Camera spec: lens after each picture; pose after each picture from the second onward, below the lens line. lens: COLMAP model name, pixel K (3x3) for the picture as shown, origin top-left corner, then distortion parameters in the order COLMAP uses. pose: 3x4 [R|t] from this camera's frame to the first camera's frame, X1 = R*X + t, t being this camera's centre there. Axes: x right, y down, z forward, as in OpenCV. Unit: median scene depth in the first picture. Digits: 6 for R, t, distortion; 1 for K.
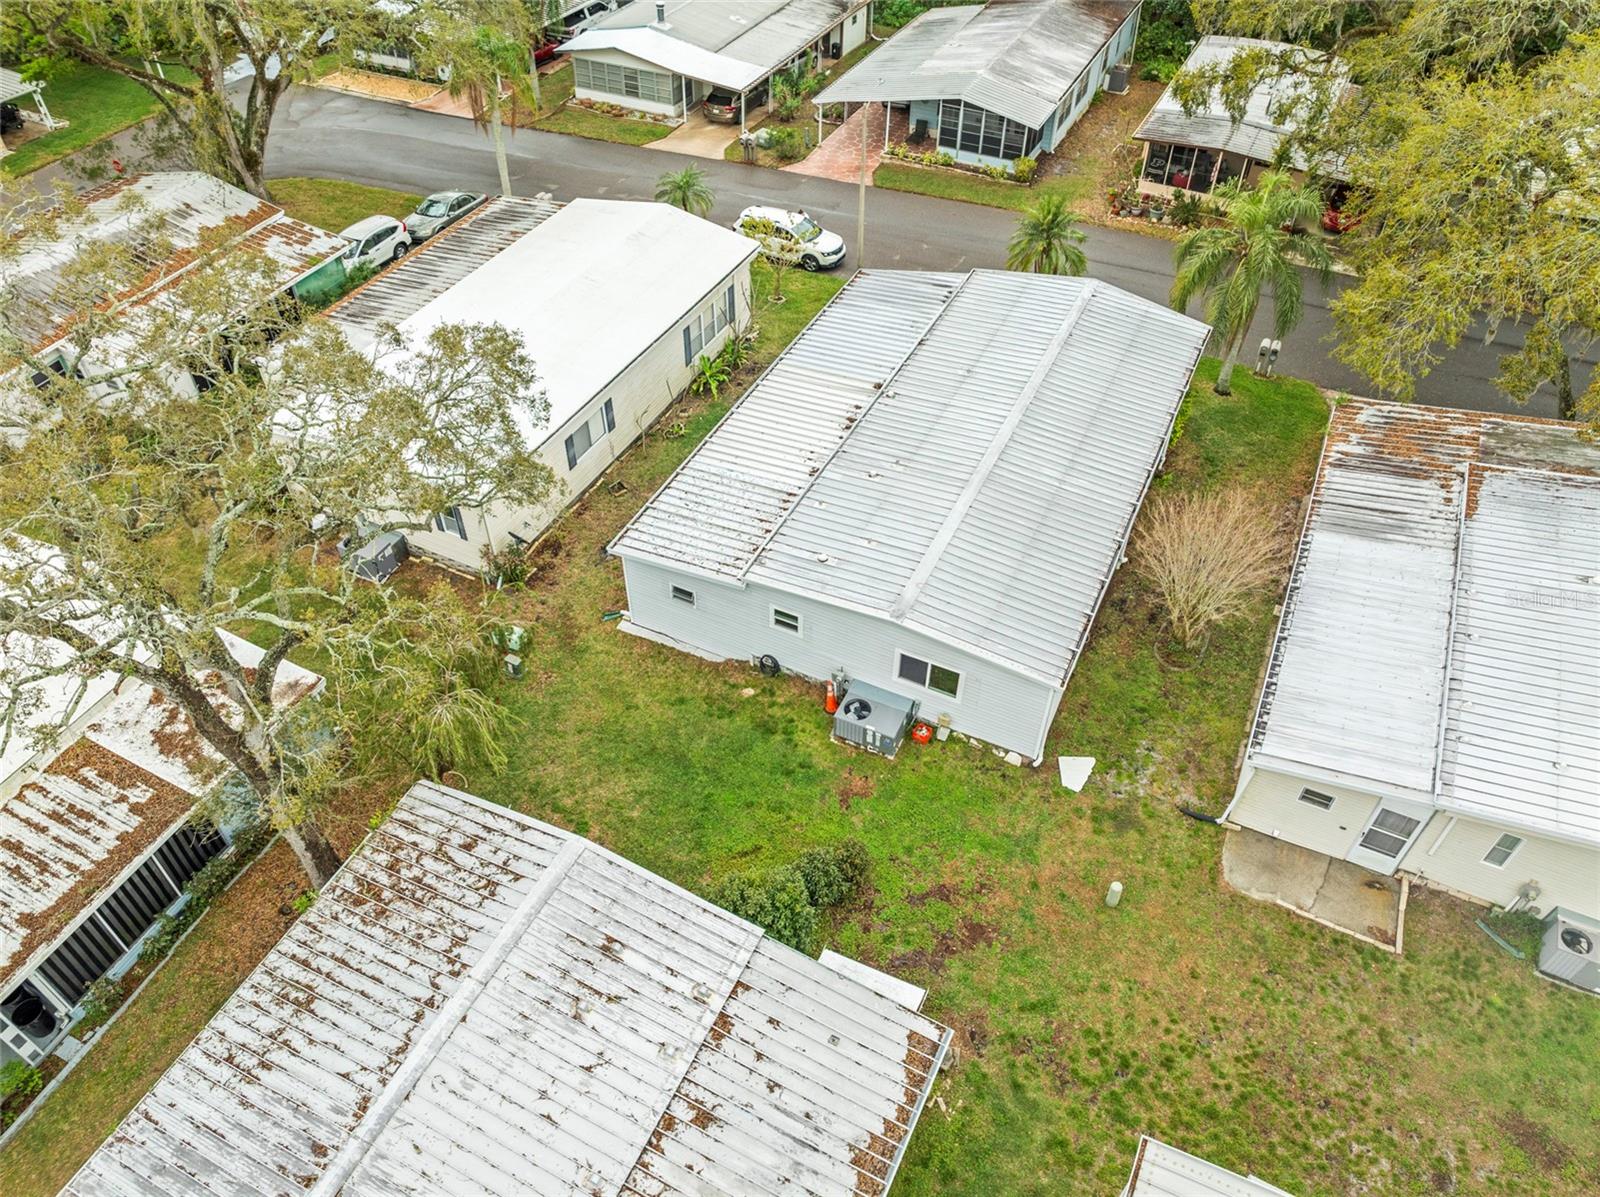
lens RADIAL K [[1129.0, 0, 801.5], [0, 1129.0, 590.8], [0, 0, 1]] dist [-0.045884, 0.001863]
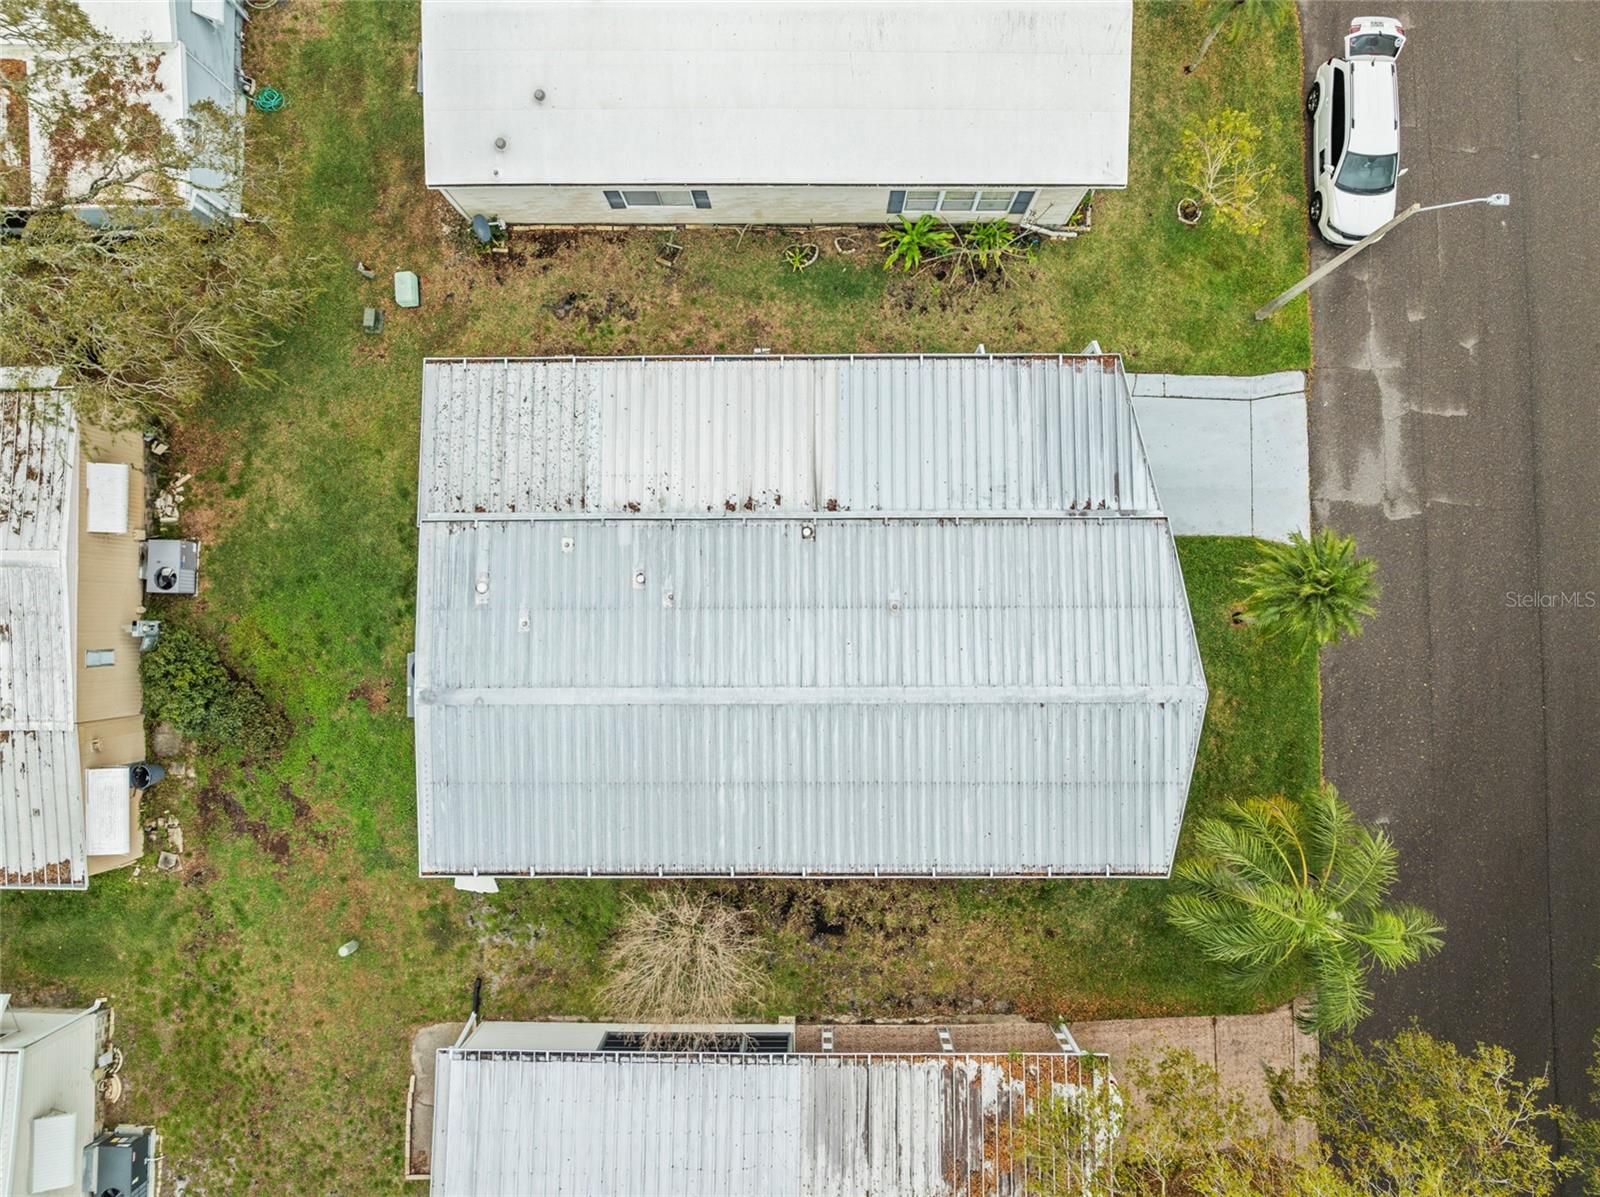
lens RADIAL K [[1129.0, 0, 801.5], [0, 1129.0, 590.8], [0, 0, 1]] dist [-0.045884, 0.001863]
pose [[0.436496, 0.899175, -0.030930, 0.168932], [-0.620431, 0.325722, 0.713422, -0.874273], [0.651565, -0.292216, 0.700052, 0.548589]]
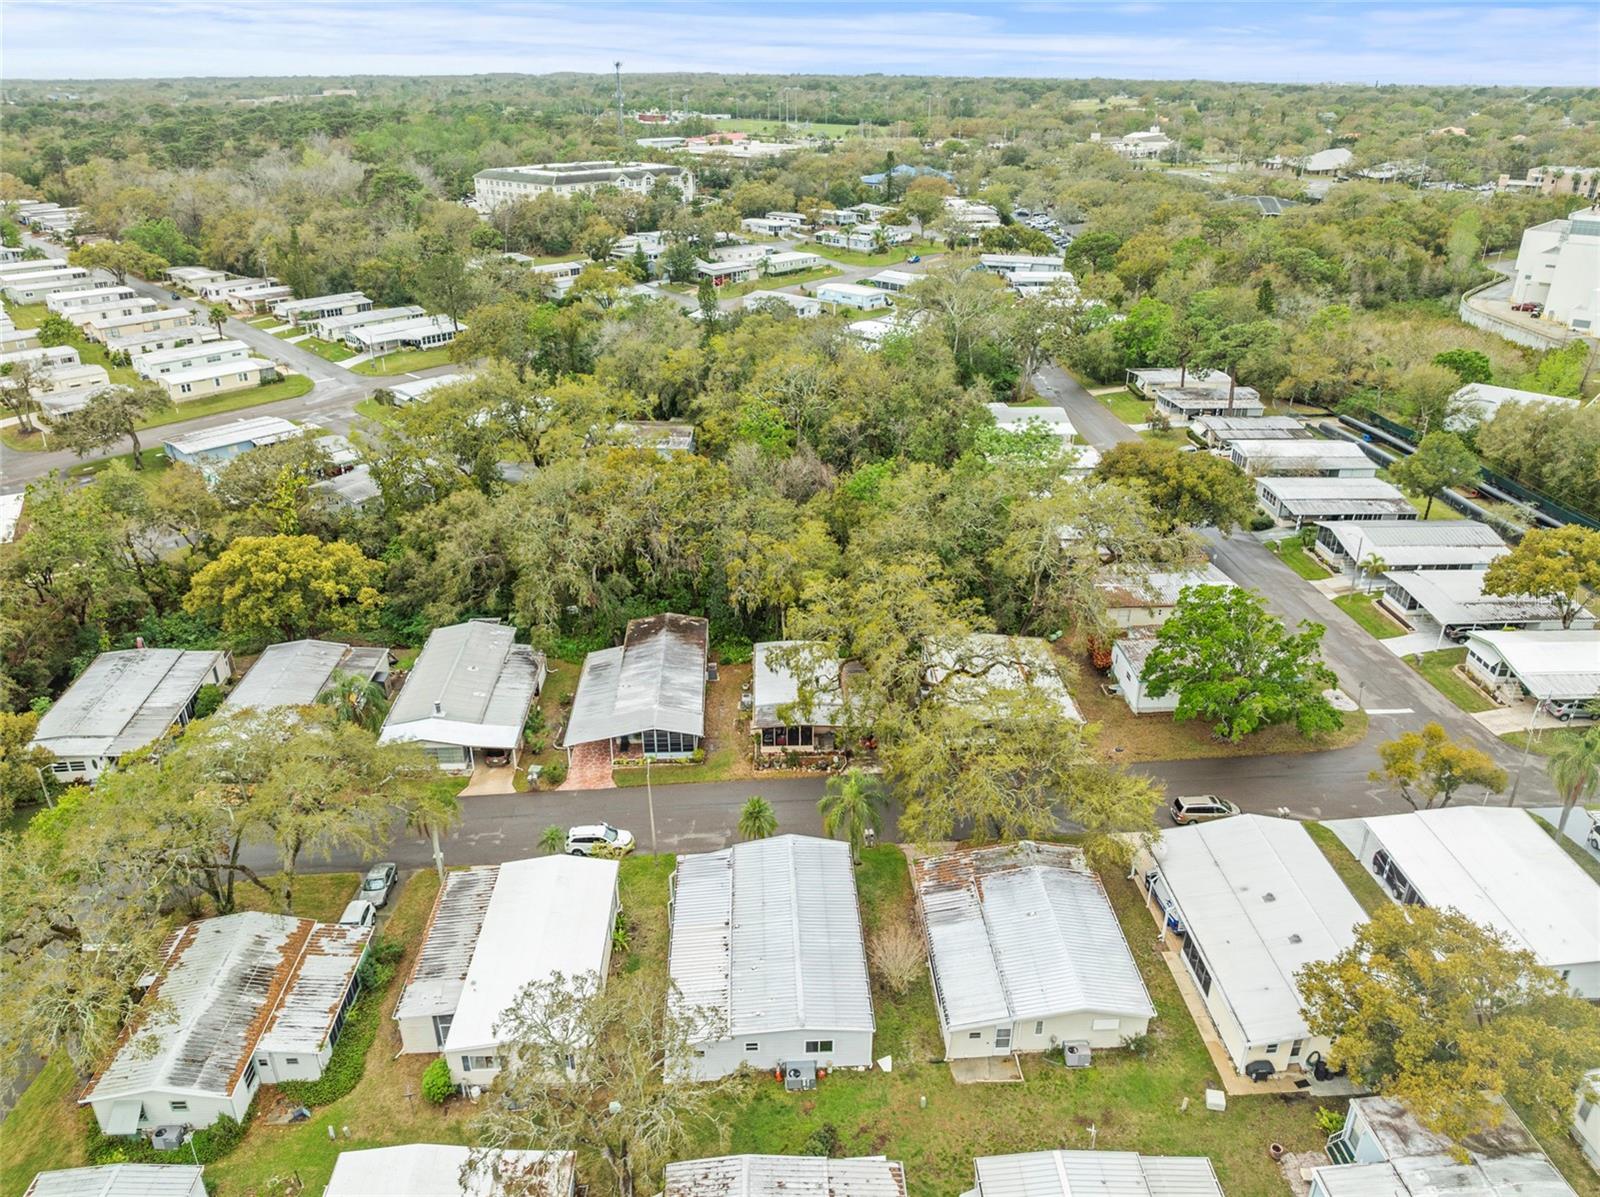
lens RADIAL K [[1129.0, 0, 801.5], [0, 1129.0, 590.8], [0, 0, 1]] dist [-0.045884, 0.001863]
pose [[0.880707, -0.204921, 0.427039, -0.732751], [0.336220, 0.905502, -0.258887, -0.196320], [-0.333633, 0.371583, 0.866381, -1.390537]]
